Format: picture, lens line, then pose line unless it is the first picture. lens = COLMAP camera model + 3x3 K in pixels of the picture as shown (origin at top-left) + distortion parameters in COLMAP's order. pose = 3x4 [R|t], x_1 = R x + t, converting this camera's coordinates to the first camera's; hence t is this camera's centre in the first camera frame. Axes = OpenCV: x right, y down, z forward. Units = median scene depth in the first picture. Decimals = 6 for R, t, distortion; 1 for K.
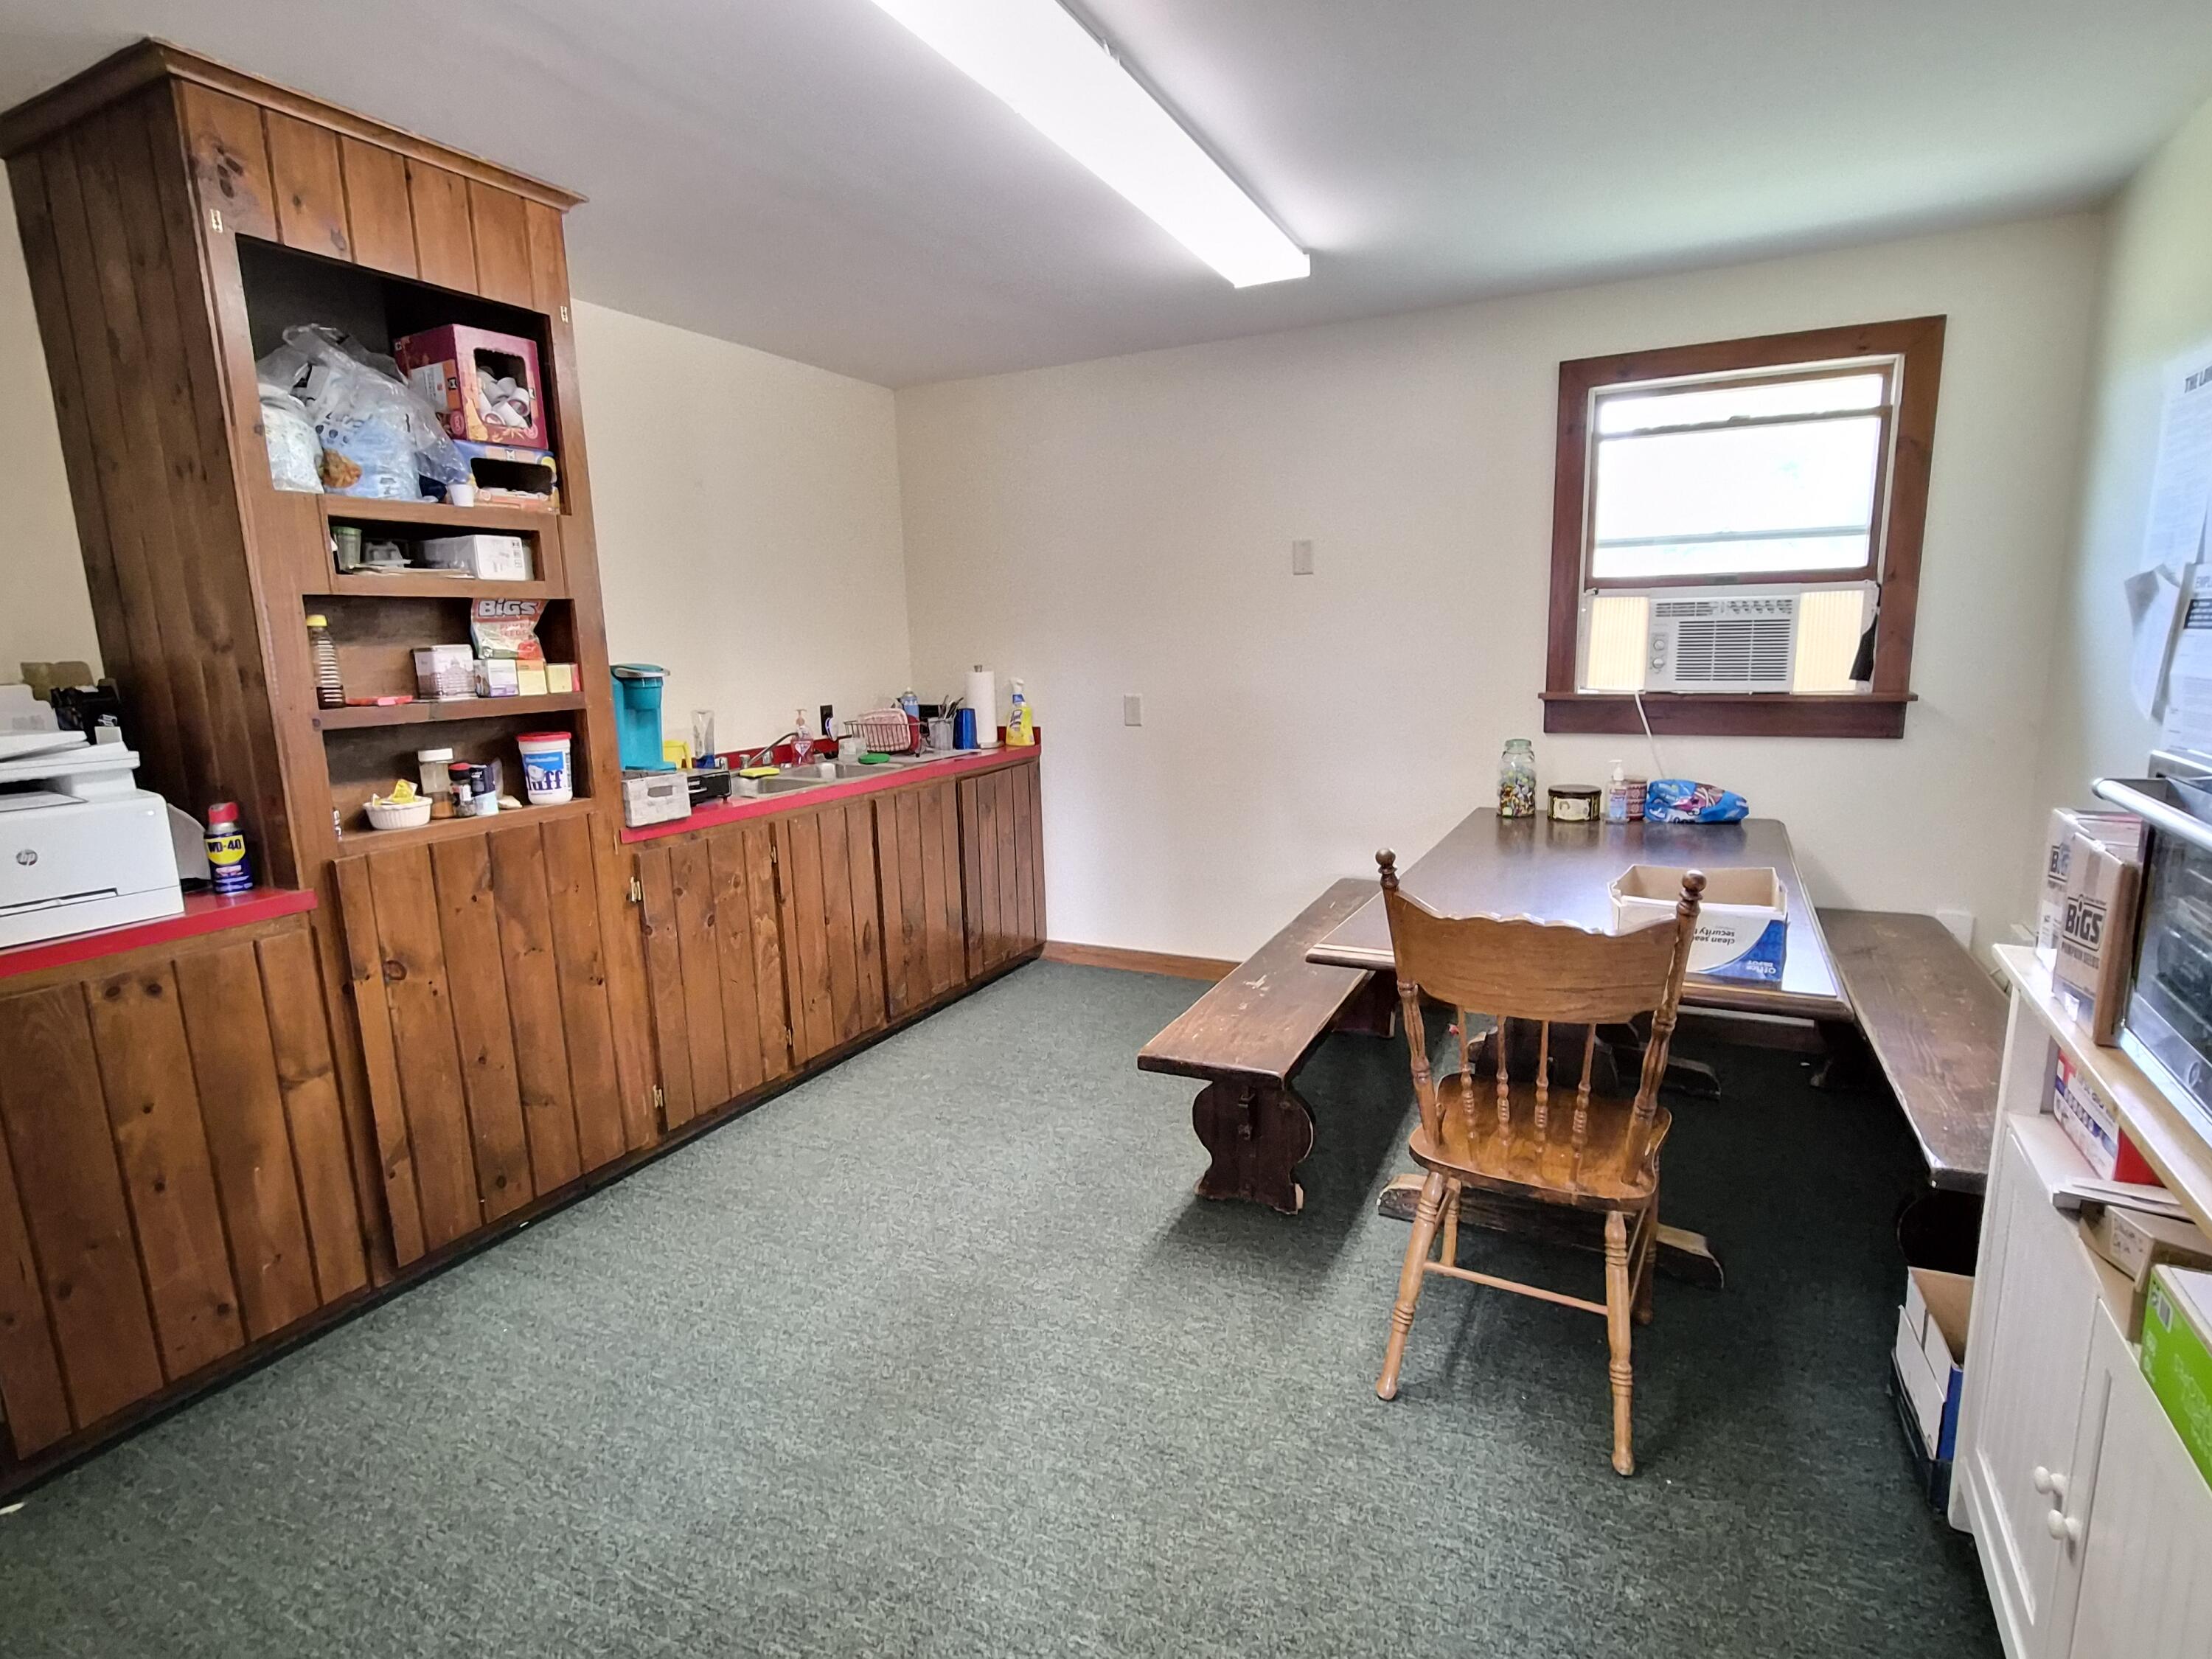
lens RADIAL K [[1125.2, 0, 1105.6], [0, 1125.2, 830.8], [0, 0, 1]] dist [-0.001033, 0.002284]
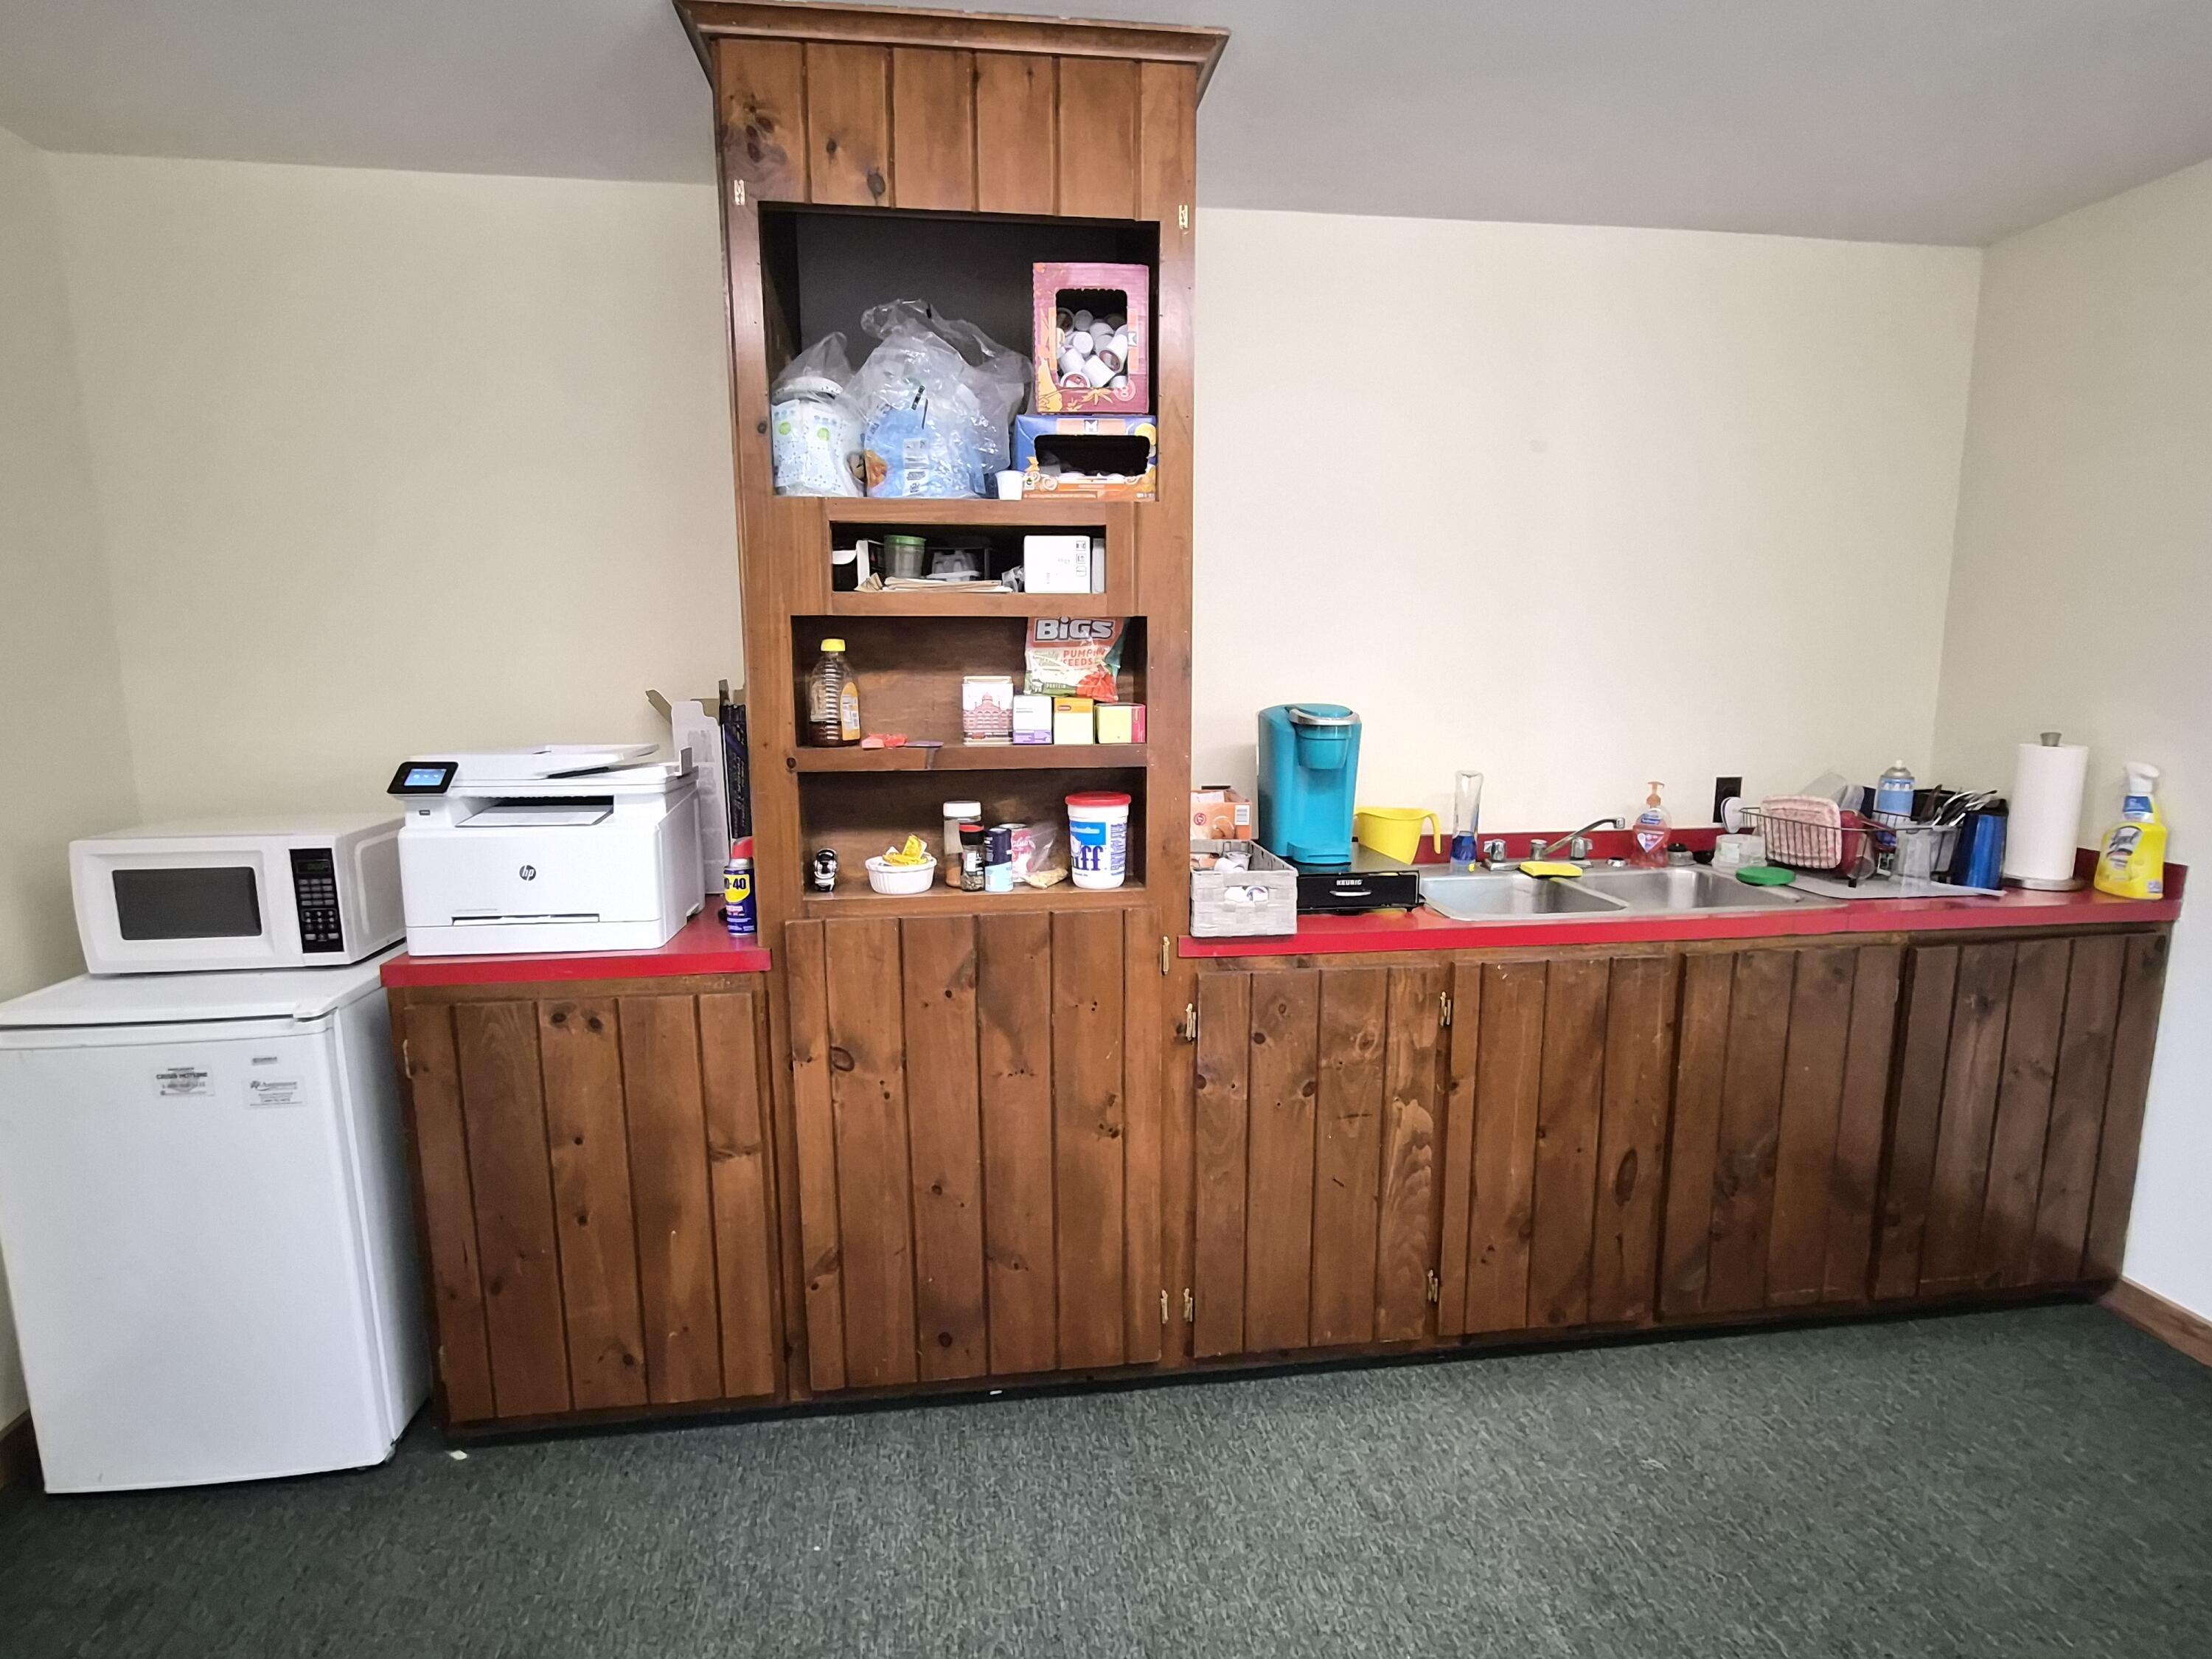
lens RADIAL K [[1125.2, 0, 1110.0], [0, 1125.2, 834.9], [0, 0, 1]] dist [-0.001033, 0.002284]
pose [[0.570434, 0.154085, -0.806761, 0.125889], [-0.157824, 0.984504, 0.076440, -0.125053], [0.806038, 0.083722, 0.585913, 0.591933]]
